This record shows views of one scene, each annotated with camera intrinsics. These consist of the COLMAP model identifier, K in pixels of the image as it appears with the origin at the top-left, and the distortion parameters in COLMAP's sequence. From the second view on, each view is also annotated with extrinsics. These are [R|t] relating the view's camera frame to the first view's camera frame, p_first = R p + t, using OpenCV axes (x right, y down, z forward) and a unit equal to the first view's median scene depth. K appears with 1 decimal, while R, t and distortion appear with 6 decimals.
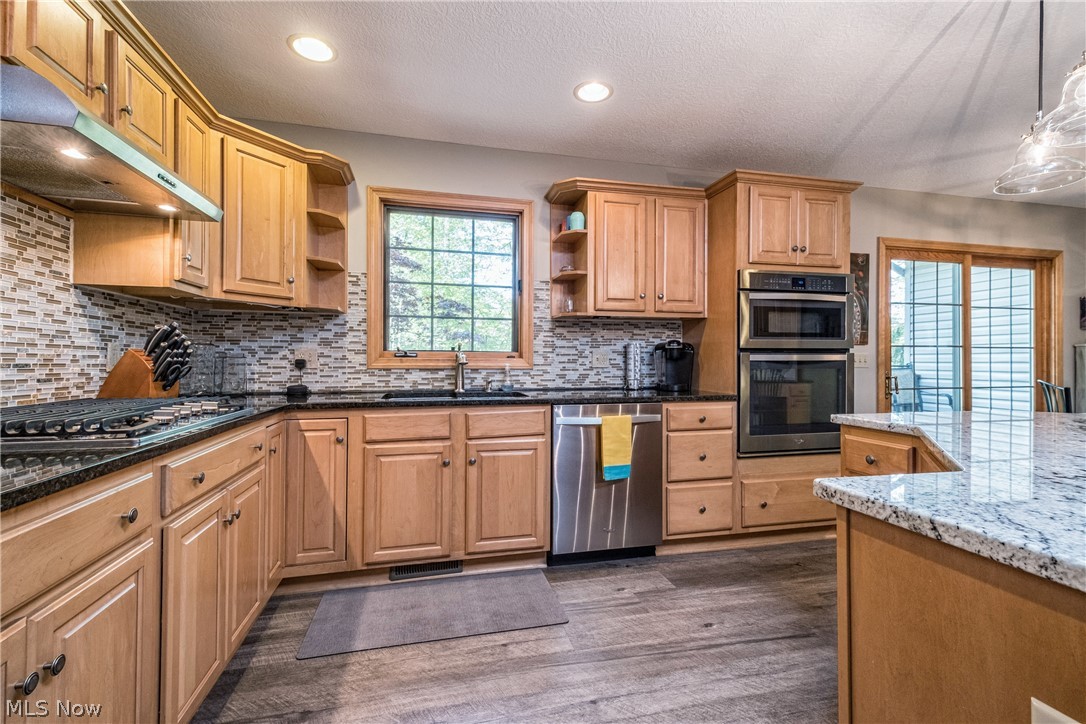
lens RADIAL K [[473.5, 0, 541.4], [0, 473.5, 355.6], [0, 0, 1]] dist [0.012170, -0.002211]
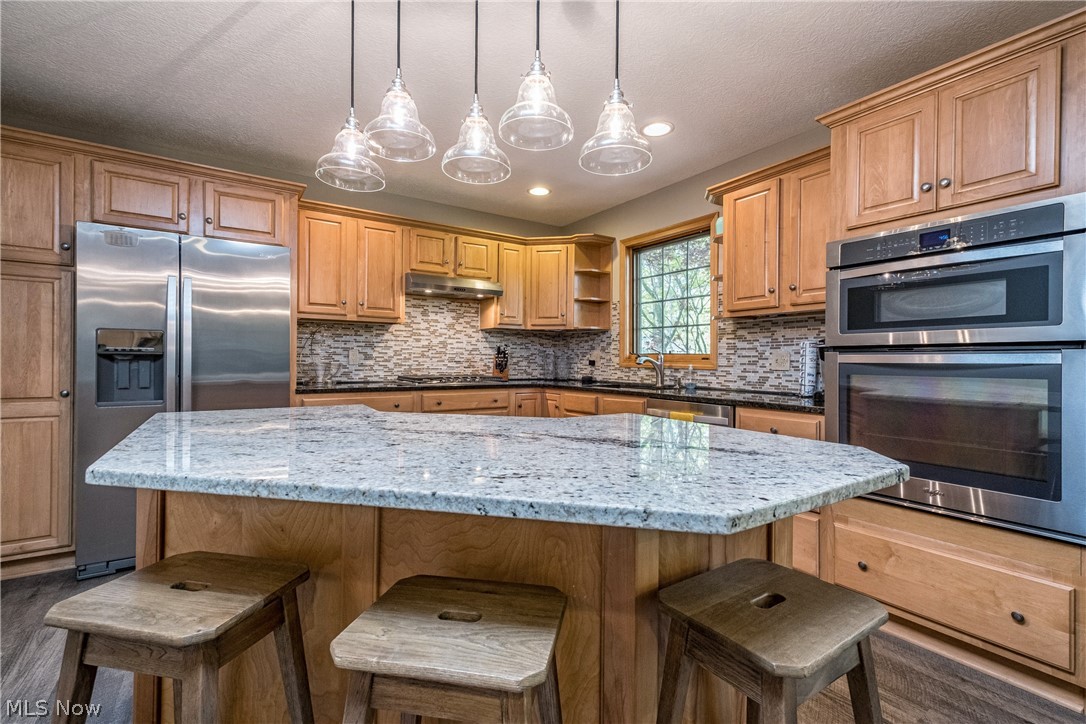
lens RADIAL K [[473.5, 0, 543.5], [0, 473.5, 360.9], [0, 0, 1]] dist [0.012170, -0.002211]
pose [[0.340085, 0.002836, -0.940390, 0.909348], [-0.000216, 0.999996, 0.002938, 0.004999], [0.940395, -0.000796, 0.340084, 0.287384]]
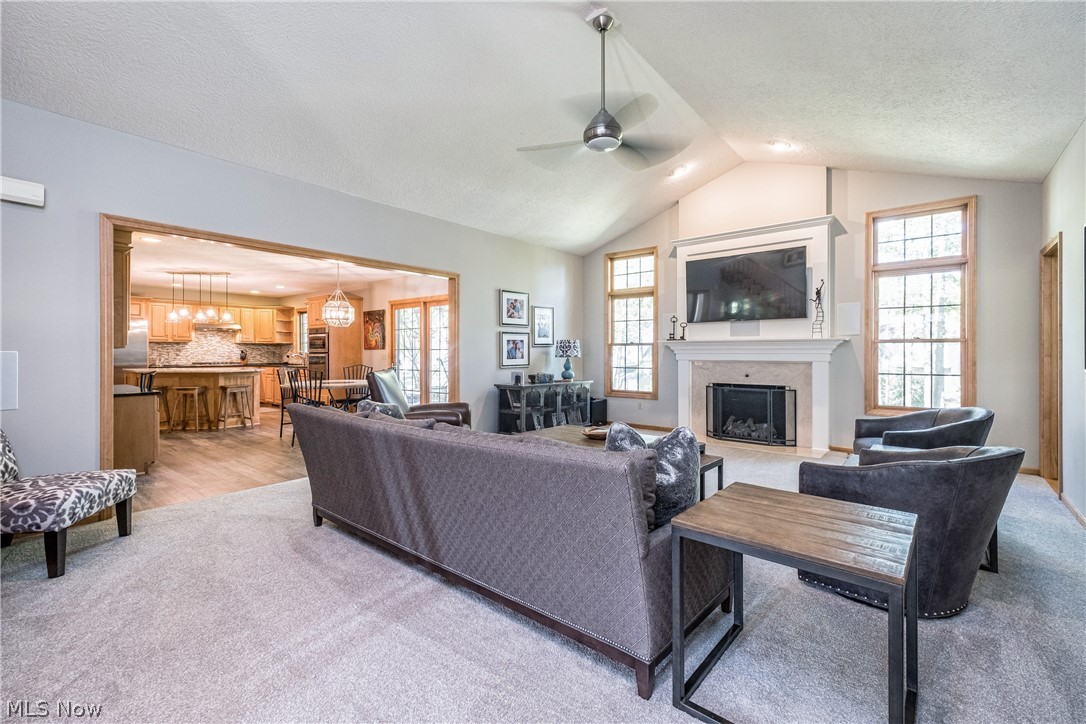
lens RADIAL K [[473.5, 0, 549.2], [0, 473.5, 352.0], [0, 0, 1]] dist [0.012170, -0.002211]
pose [[0.606050, -0.004481, -0.795414, 3.772574], [0.006288, 0.999980, -0.000843, -0.004712], [0.795401, -0.004491, 0.606066, 0.322550]]
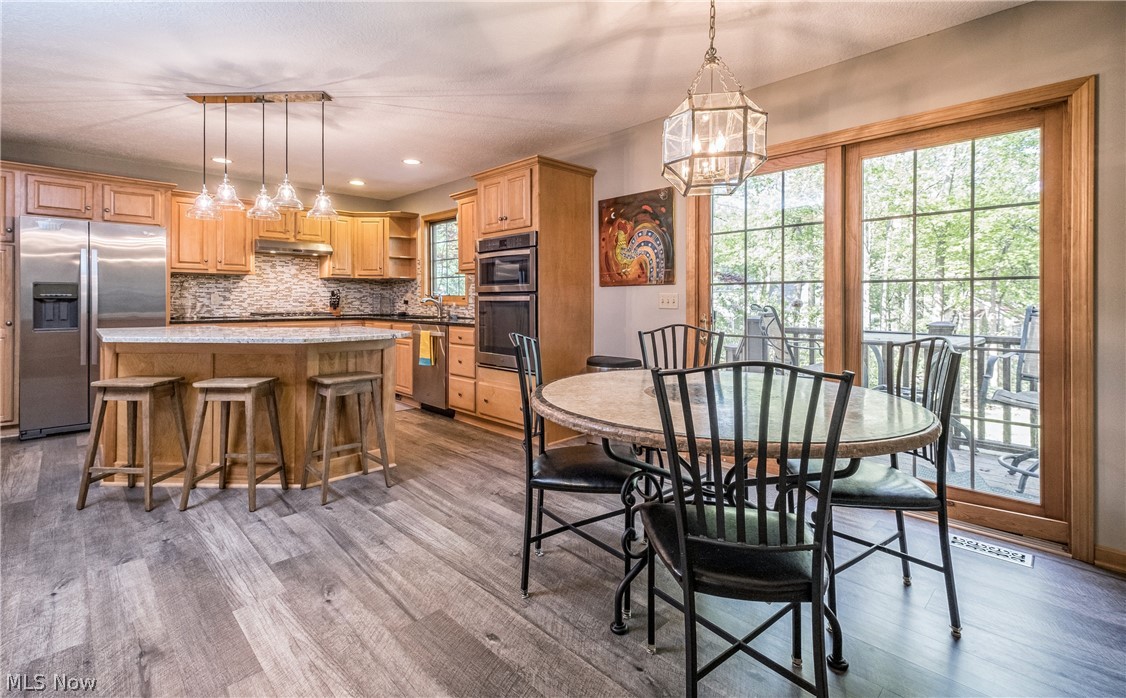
lens RADIAL K [[502.9, 0, 544.5], [0, 502.9, 300.9], [0, 0, 1]] dist [0.002896, -0.000304]
pose [[0.500153, -0.000749, -0.865937, 1.783199], [0.005932, 0.999979, 0.002561, 0.007698], [0.865917, -0.006418, 0.500147, 0.367269]]
